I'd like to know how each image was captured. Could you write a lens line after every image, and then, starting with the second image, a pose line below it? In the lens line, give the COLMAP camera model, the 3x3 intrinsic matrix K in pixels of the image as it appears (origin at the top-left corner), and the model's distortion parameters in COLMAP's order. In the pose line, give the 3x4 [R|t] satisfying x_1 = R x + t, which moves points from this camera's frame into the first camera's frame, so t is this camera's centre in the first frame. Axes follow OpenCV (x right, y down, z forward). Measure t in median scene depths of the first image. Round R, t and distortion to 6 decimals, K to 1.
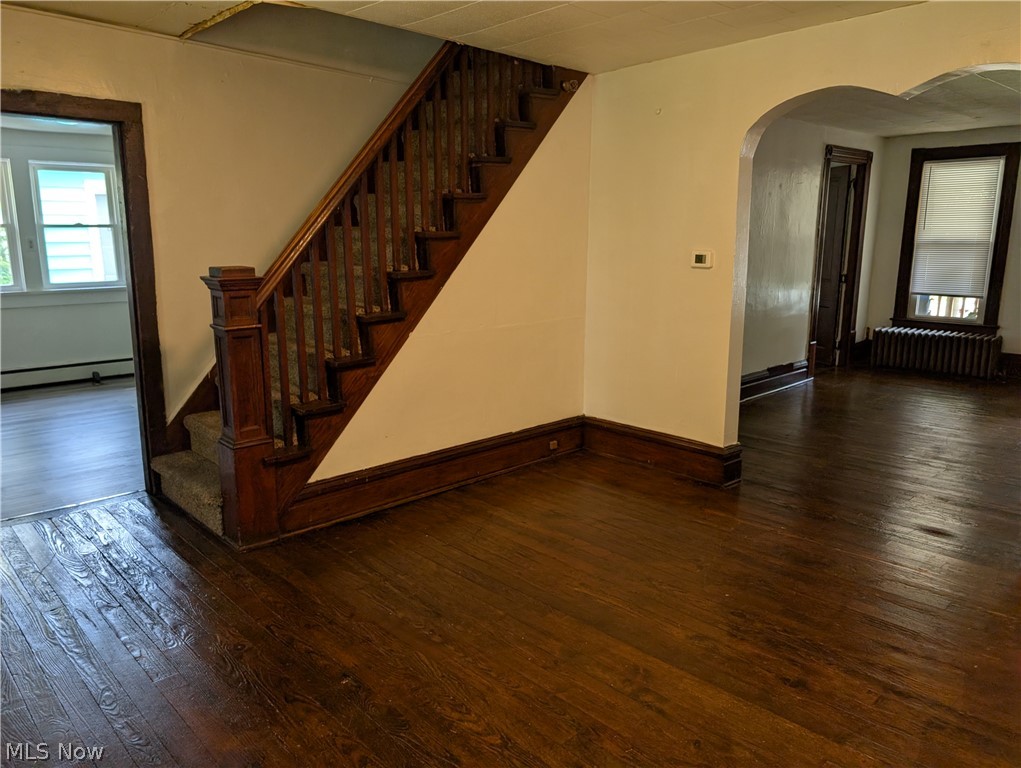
lens RADIAL K [[734.3, 0, 512.2], [0, 734.3, 380.0], [0, 0, 1]] dist [0.027729, -0.030126]
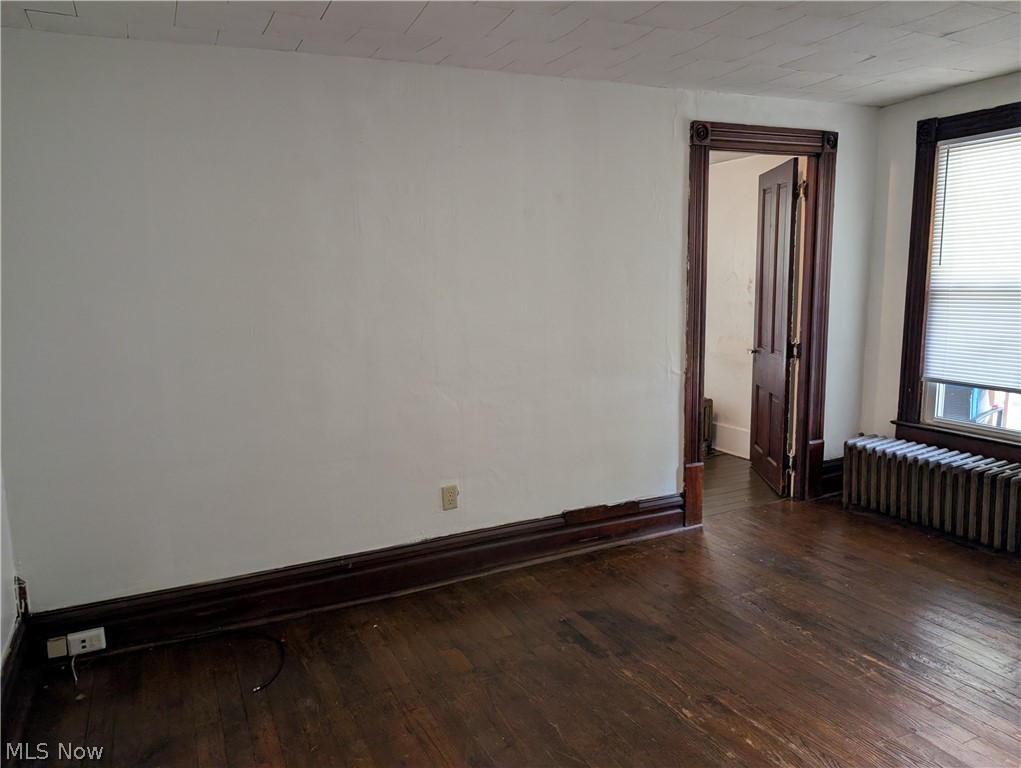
lens RADIAL K [[734.3, 0, 509.9], [0, 734.3, 384.0], [0, 0, 1]] dist [0.027729, -0.030126]
pose [[0.952579, 0.026003, -0.303177, 0.796921], [-0.040944, 0.998234, -0.043029, -0.149279], [0.301523, 0.053402, 0.951962, 0.732812]]
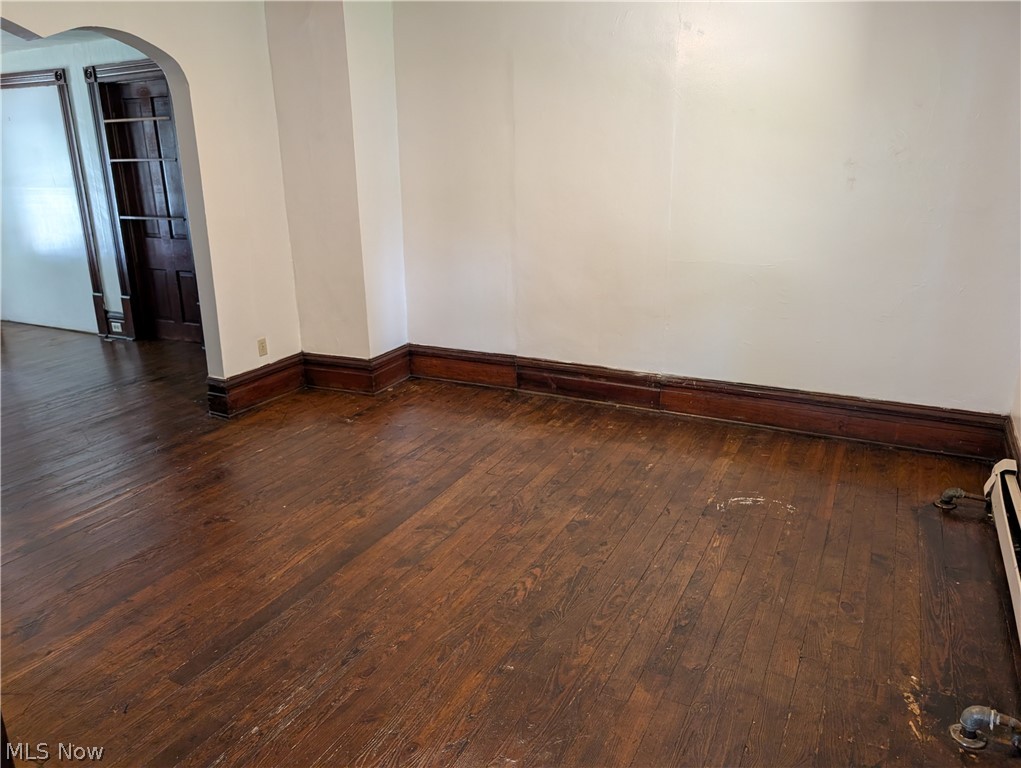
lens RADIAL K [[734.3, 0, 503.0], [0, 734.3, 384.6], [0, 0, 1]] dist [0.027729, -0.030126]
pose [[-0.318327, -0.275595, 0.907037, -0.576764], [0.200918, 0.915458, 0.348666, -0.150401], [-0.926445, 0.293230, -0.236043, 0.661293]]
